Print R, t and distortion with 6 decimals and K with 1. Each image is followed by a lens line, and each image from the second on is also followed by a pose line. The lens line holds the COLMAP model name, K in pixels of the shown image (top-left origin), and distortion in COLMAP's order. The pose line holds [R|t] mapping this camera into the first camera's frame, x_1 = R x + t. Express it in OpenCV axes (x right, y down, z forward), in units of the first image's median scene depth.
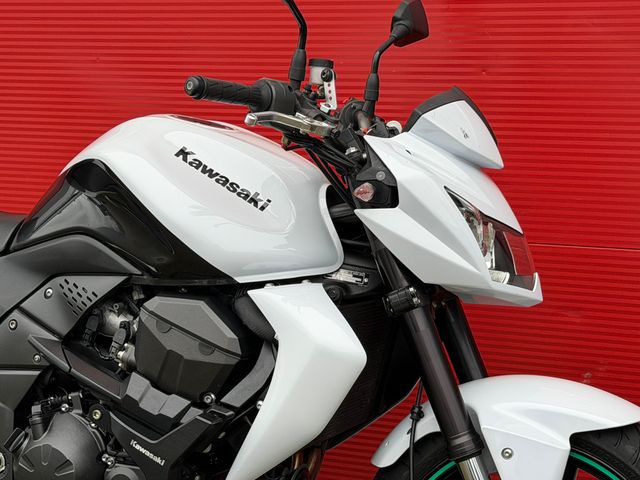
lens RADIAL K [[1398.3, 0, 320.0], [0, 1398.3, 240.0], [0, 0, 1]] dist [0.044261, 0.350394]
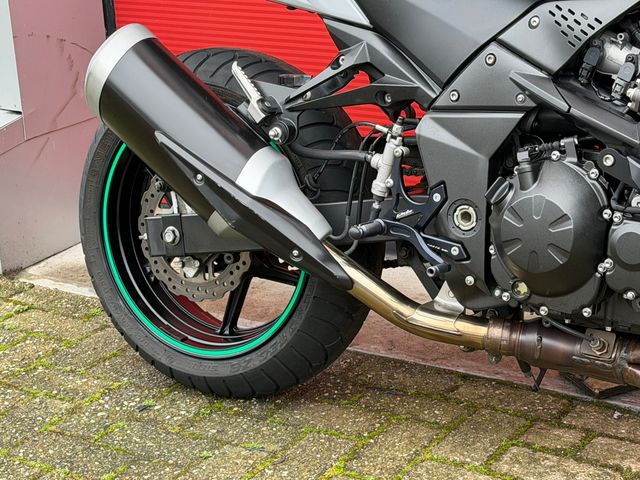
lens RADIAL K [[1417.4, 0, 339.0], [0, 1417.4, 233.1], [0, 0, 1]] dist [0.126363, 0.273172]
pose [[0.986396, 0.035869, -0.160425, -0.174740], [-0.016348, 0.992471, 0.121385, 0.064582], [0.163571, -0.117111, 0.979556, 0.124497]]
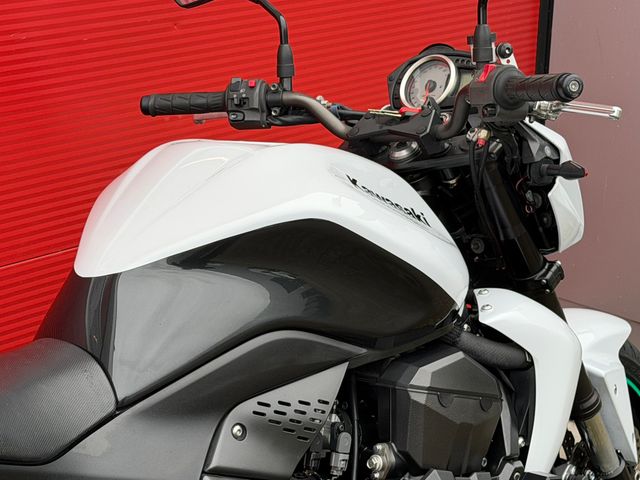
lens RADIAL K [[1444.3, 0, 320.0], [0, 1444.3, 240.0], [0, 0, 1]] dist [0.088832, 0.493211]
pose [[0.389110, -0.257033, 0.884606, -0.809445], [0.170985, 0.963750, 0.204818, -0.196835], [-0.905184, 0.071558, 0.418953, 0.694744]]
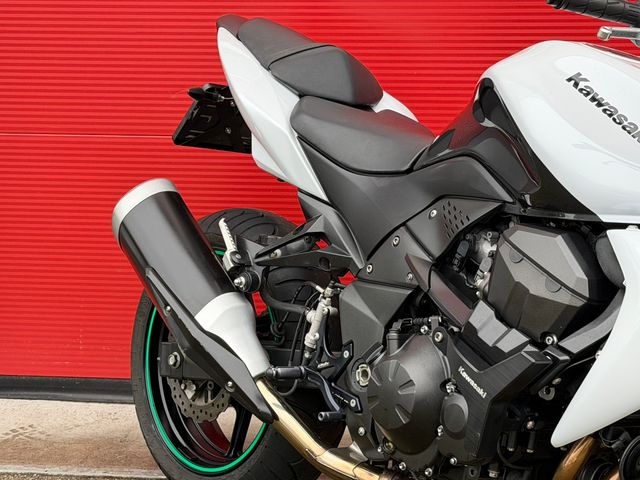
lens RADIAL K [[1431.8, 0, 320.0], [0, 1431.8, 240.0], [0, 0, 1]] dist [0.114276, 0.230284]
pose [[0.882460, 0.138644, -0.449492, 0.197387], [-0.142578, 0.989461, 0.025280, 0.043833], [0.448260, 0.041779, 0.892927, 0.076205]]
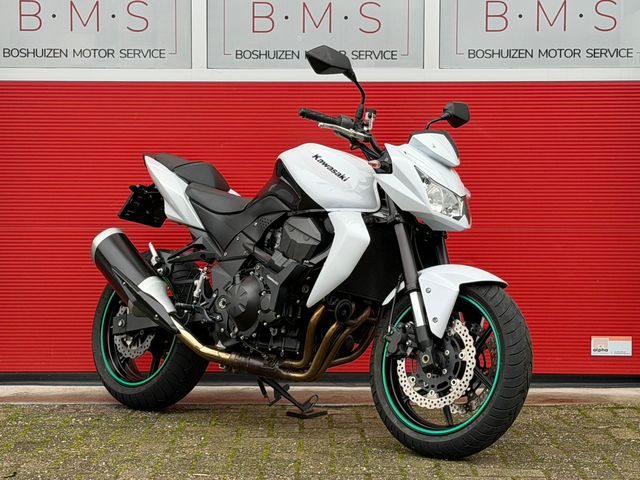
lens RADIAL K [[1413.3, 0, 320.0], [0, 1413.3, 240.0], [0, 0, 1]] dist [0.108837, 0.263528]
pose [[0.930449, 0.052906, -0.362583, 0.696548], [-0.125540, 0.975661, -0.179793, 0.449149], [0.344246, 0.212806, 0.914444, -0.939814]]
